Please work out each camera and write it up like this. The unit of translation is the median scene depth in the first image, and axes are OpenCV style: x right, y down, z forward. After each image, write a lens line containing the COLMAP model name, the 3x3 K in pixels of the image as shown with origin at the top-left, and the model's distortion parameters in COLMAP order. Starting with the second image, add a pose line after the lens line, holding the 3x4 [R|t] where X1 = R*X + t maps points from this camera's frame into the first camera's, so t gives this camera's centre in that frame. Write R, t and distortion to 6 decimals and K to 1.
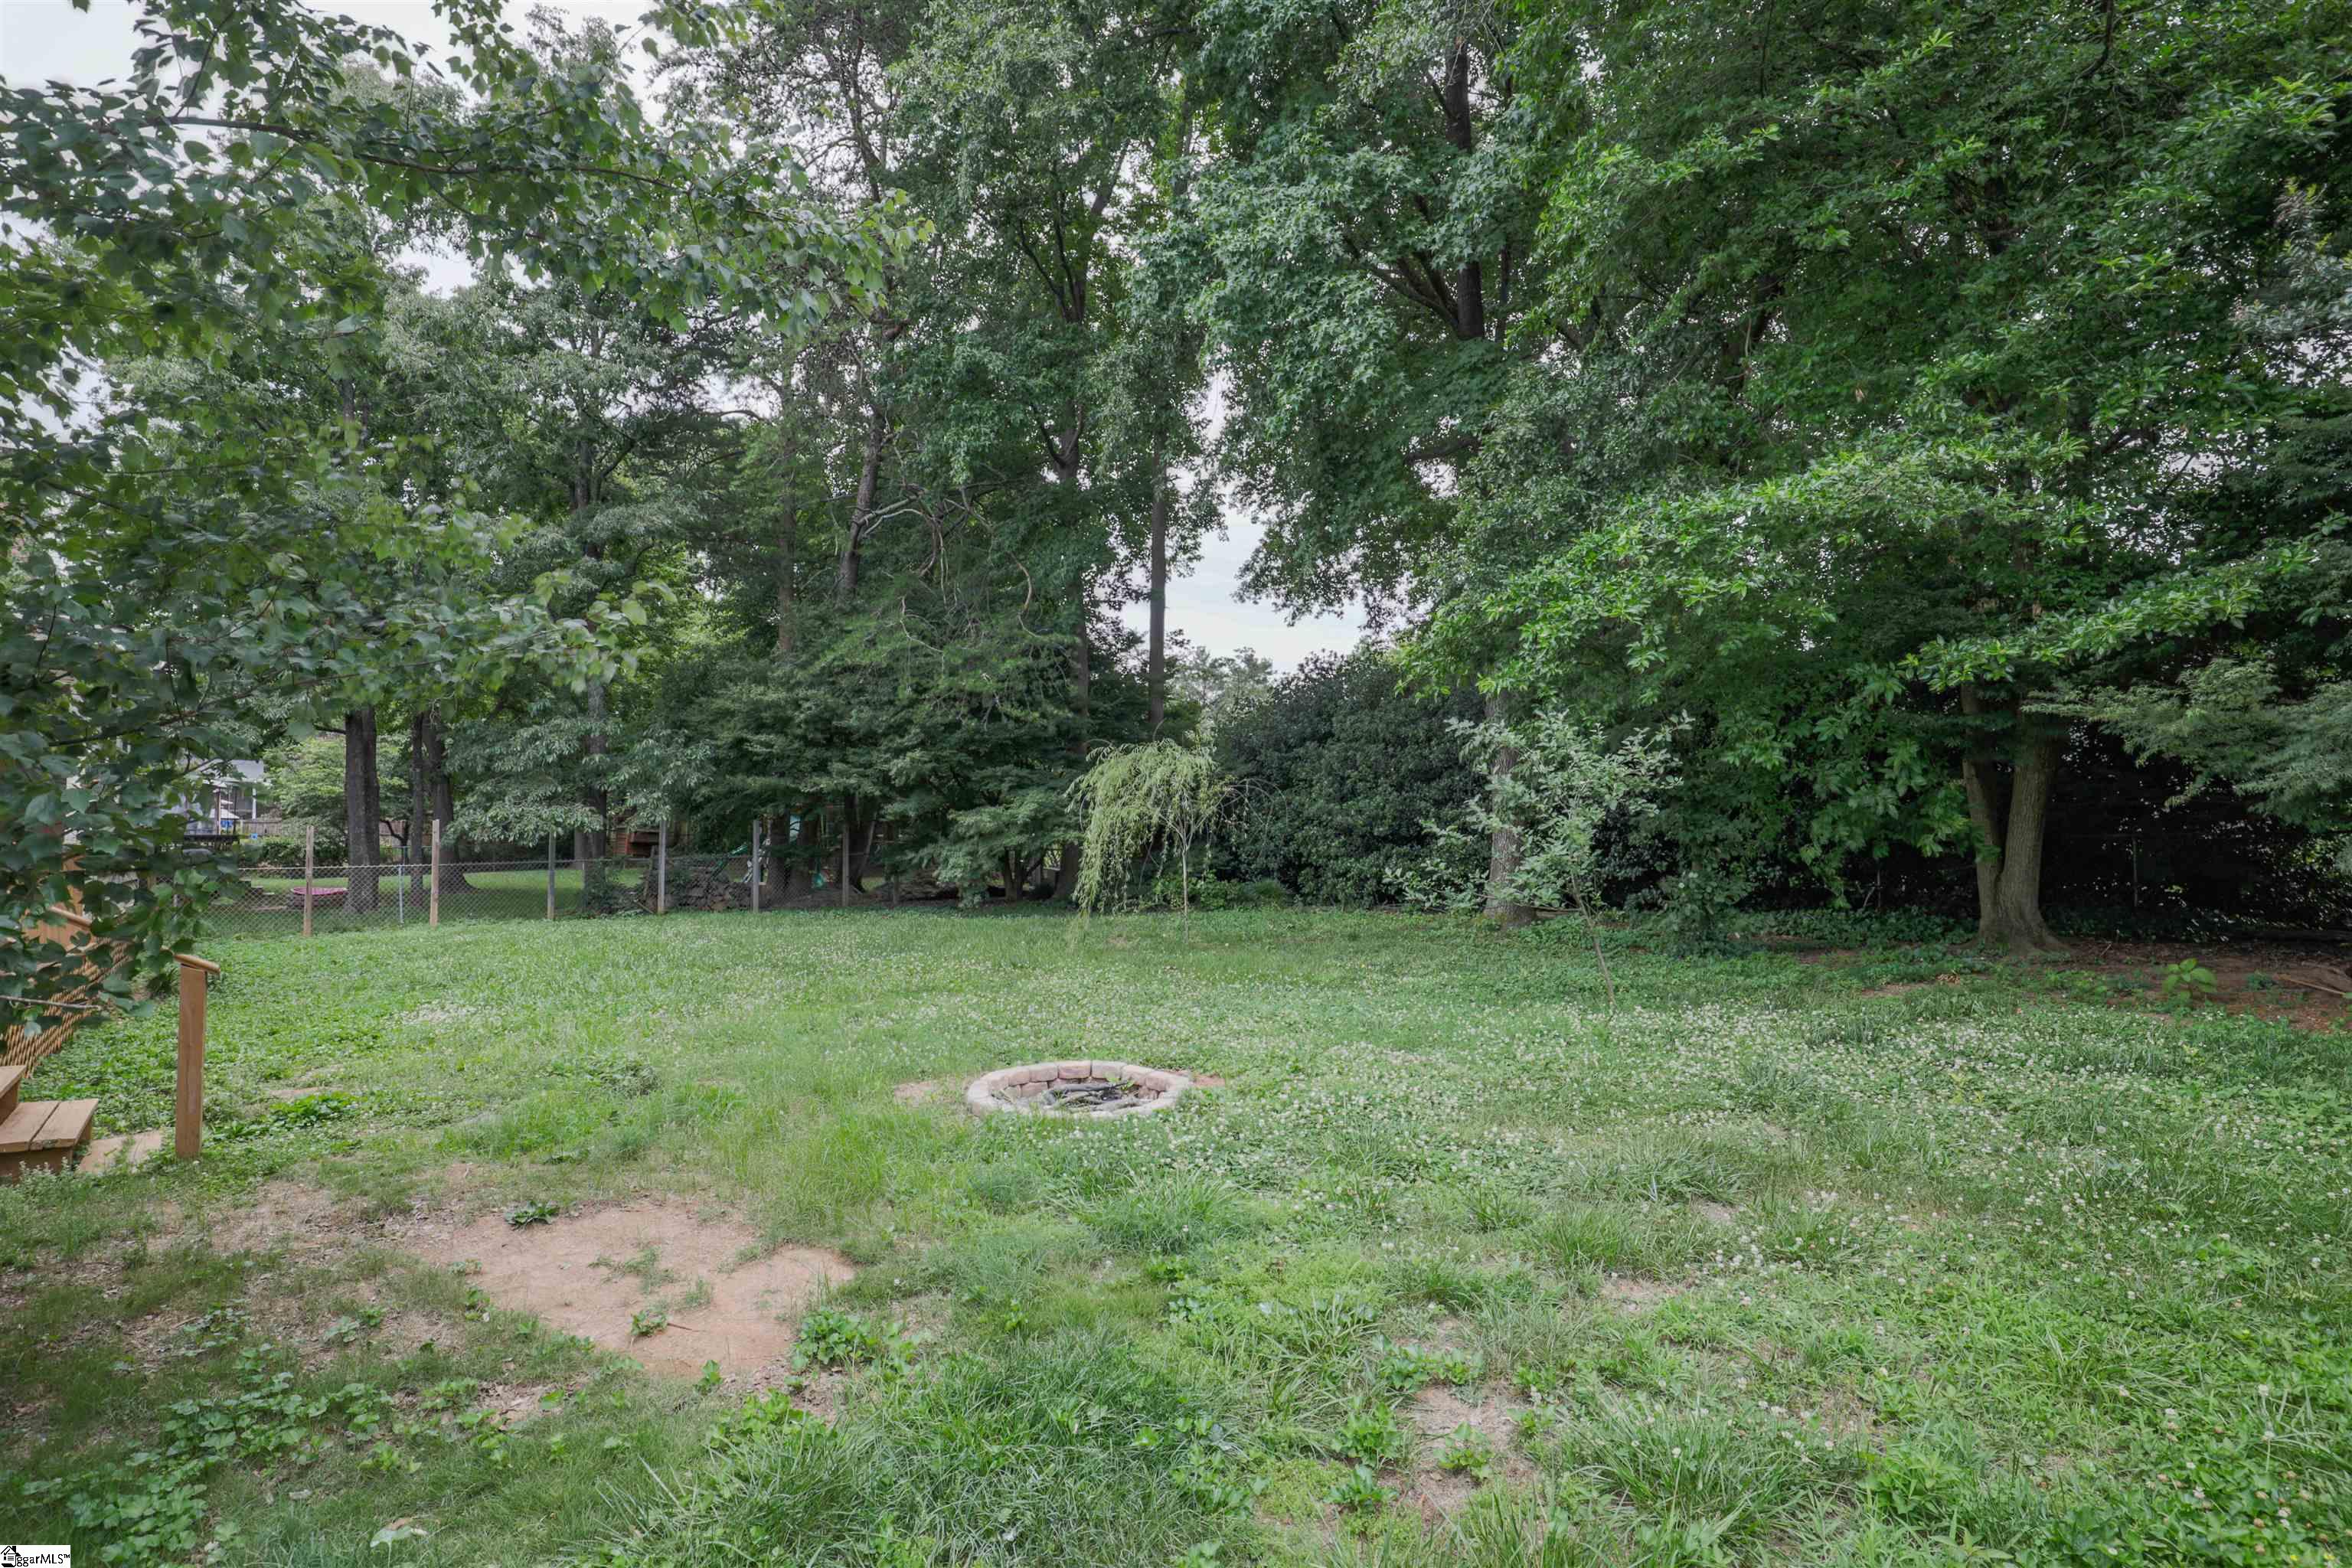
lens RADIAL K [[1126.1, 0, 1176.5], [0, 1126.1, 796.2], [0, 0, 1]] dist [-0.027658, 0.000061]
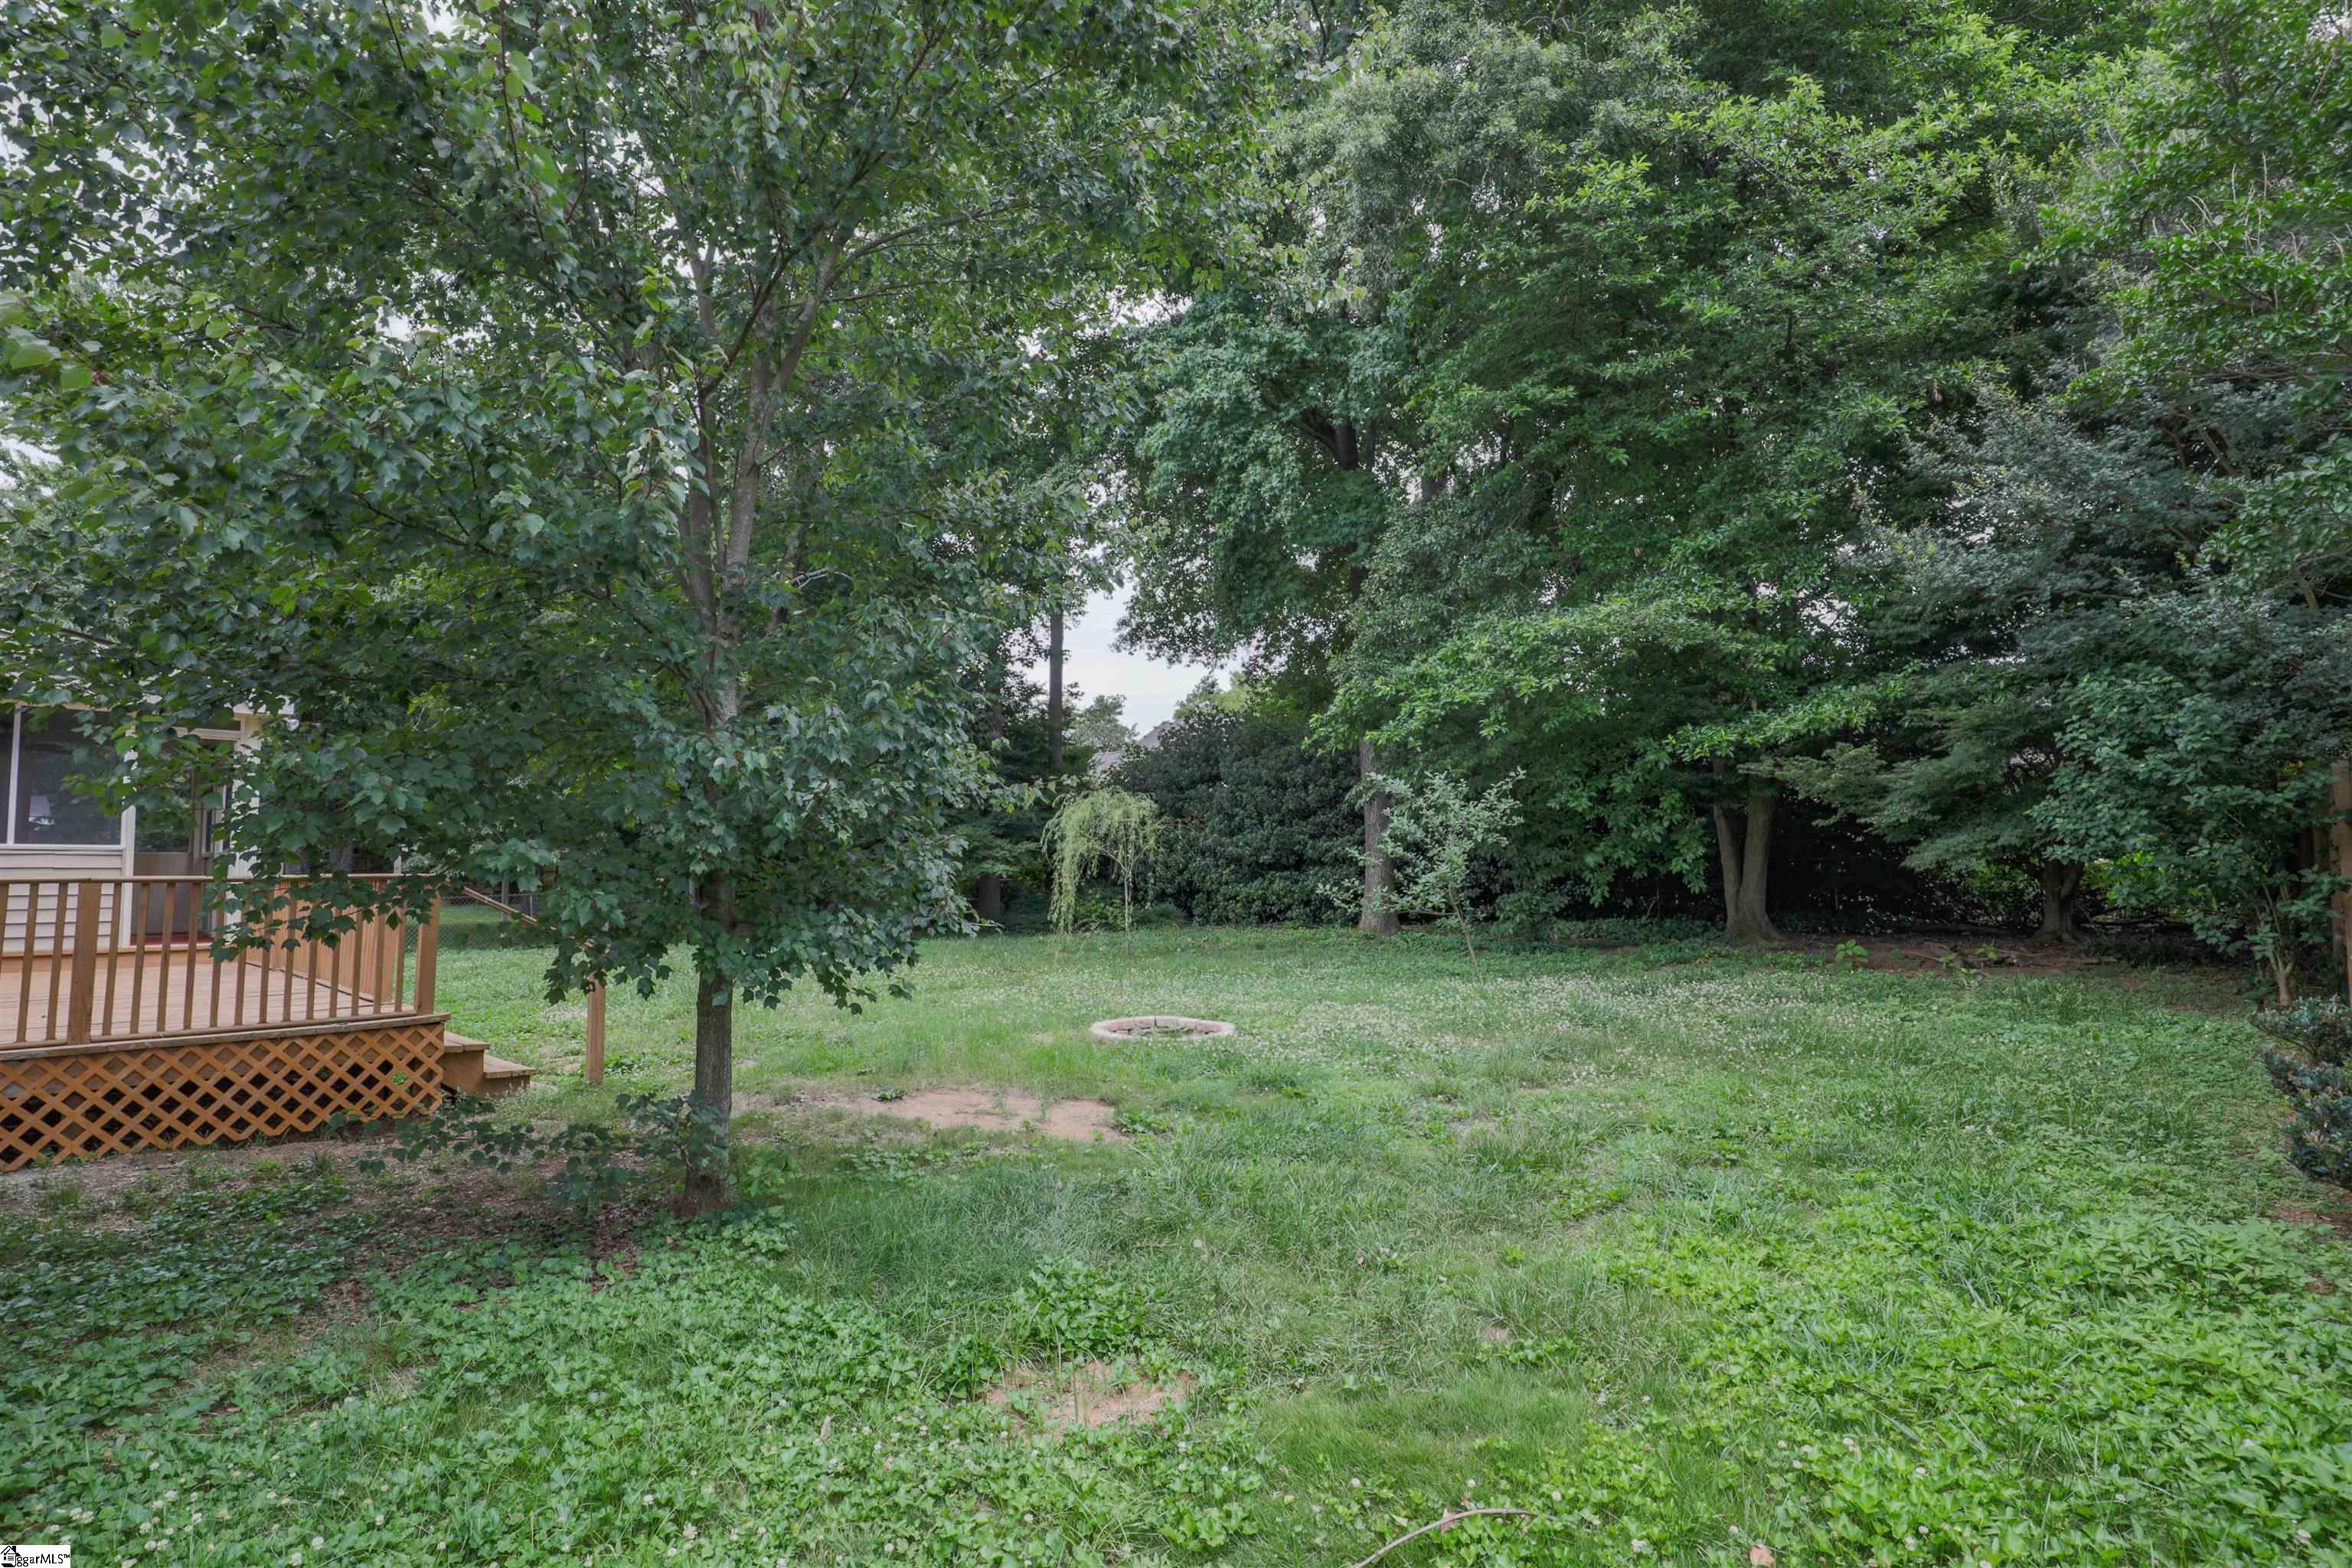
lens RADIAL K [[1160.9, 0, 1164.5], [0, 1160.9, 778.4], [0, 0, 1]] dist [-0.015294, 0.000583]
pose [[0.987933, 0.003997, 0.154829, -0.186401], [0.002424, 0.999146, -0.041258, -0.006826], [-0.154862, 0.041135, 0.987079, -0.315244]]
